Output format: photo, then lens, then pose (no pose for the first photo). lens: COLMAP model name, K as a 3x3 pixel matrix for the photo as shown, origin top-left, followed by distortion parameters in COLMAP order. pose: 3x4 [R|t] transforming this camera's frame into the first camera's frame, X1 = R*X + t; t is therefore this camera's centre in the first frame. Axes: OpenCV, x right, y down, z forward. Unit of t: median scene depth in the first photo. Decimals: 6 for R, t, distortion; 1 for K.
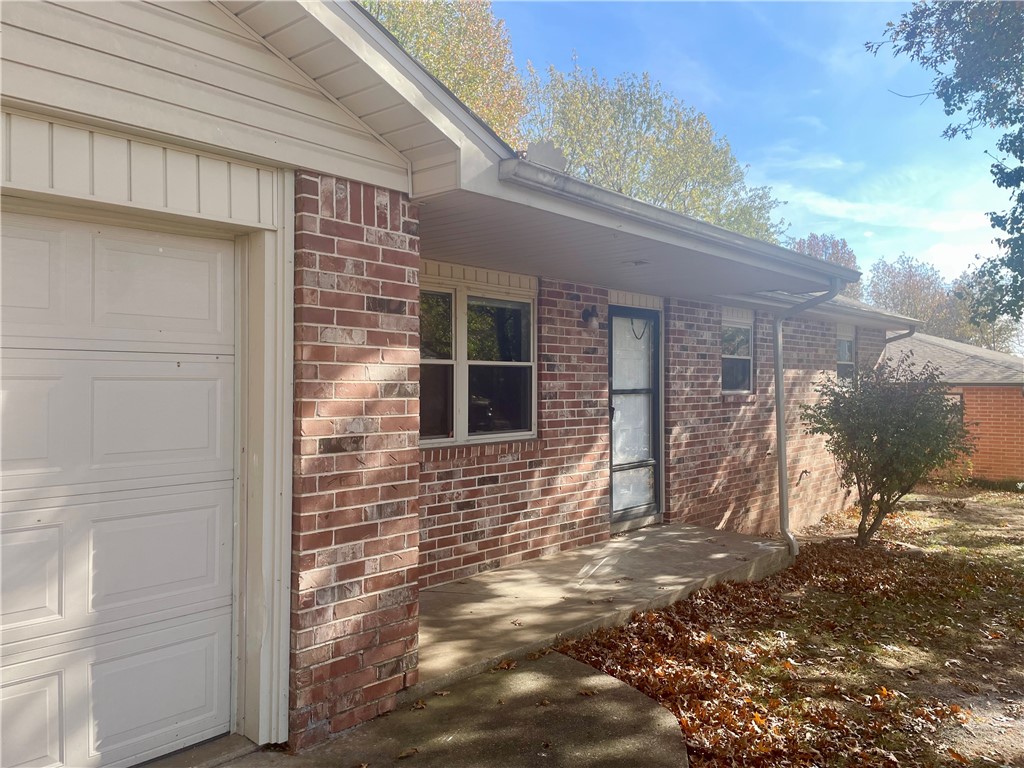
lens RADIAL K [[779.9, 0, 532.0], [0, 779.9, 386.2], [0, 0, 1]] dist [0.065006, -0.000513]
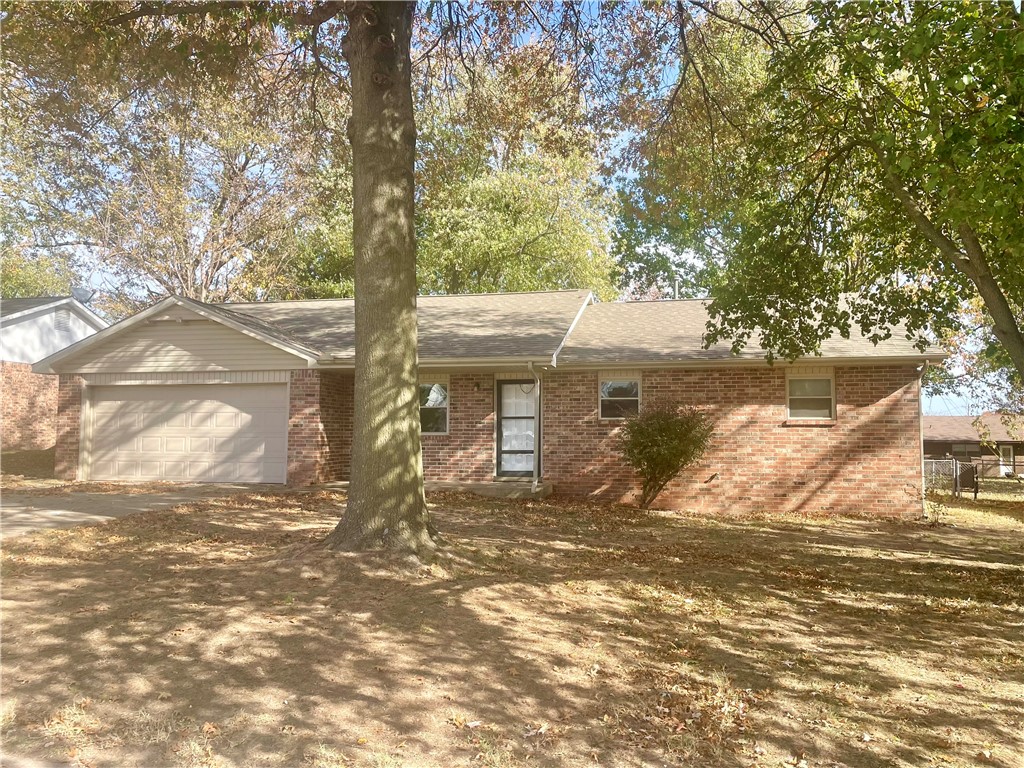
lens RADIAL K [[774.8, 0, 512.0], [0, 774.8, 384.0], [0, 0, 1]] dist [0.218690, -0.001442]
pose [[0.432874, -0.061335, -0.899366, 2.654291], [-0.010240, 0.997284, -0.072941, 0.090867], [0.901396, 0.040783, 0.431070, 0.066028]]
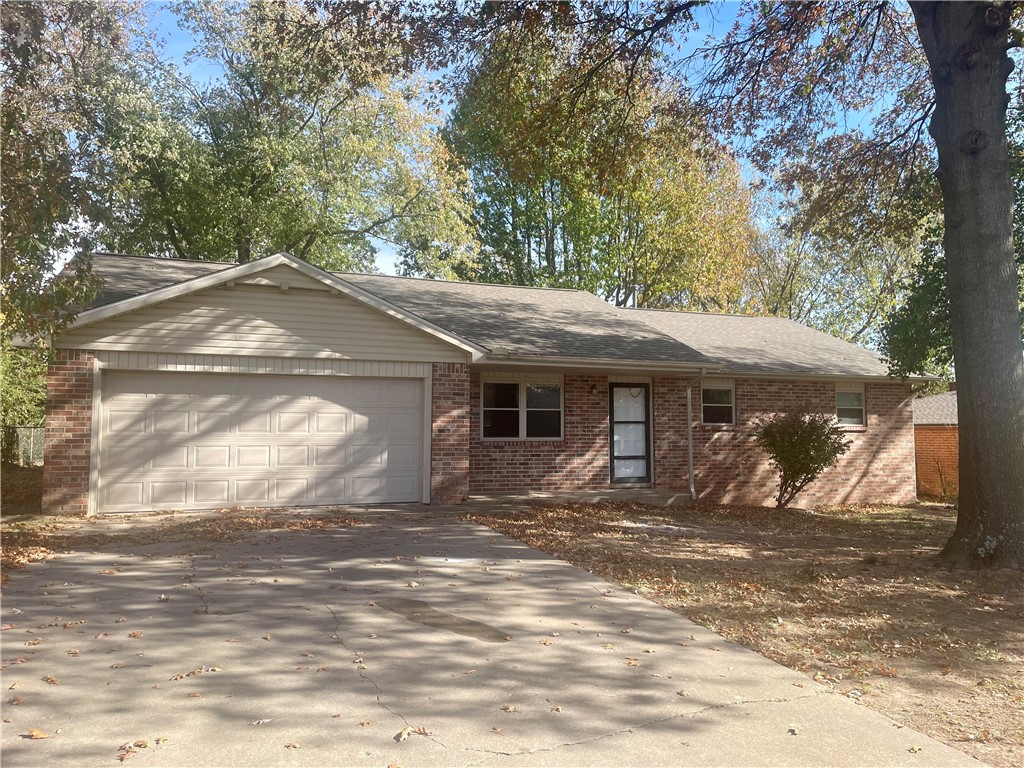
lens RADIAL K [[774.8, 0, 512.0], [0, 774.8, 384.0], [0, 0, 1]] dist [0.218690, -0.001442]
pose [[0.884232, -0.029034, -0.466145, 1.074090], [-0.002562, 0.997749, -0.067004, 0.058207], [0.467042, 0.060441, 0.882167, -1.302622]]
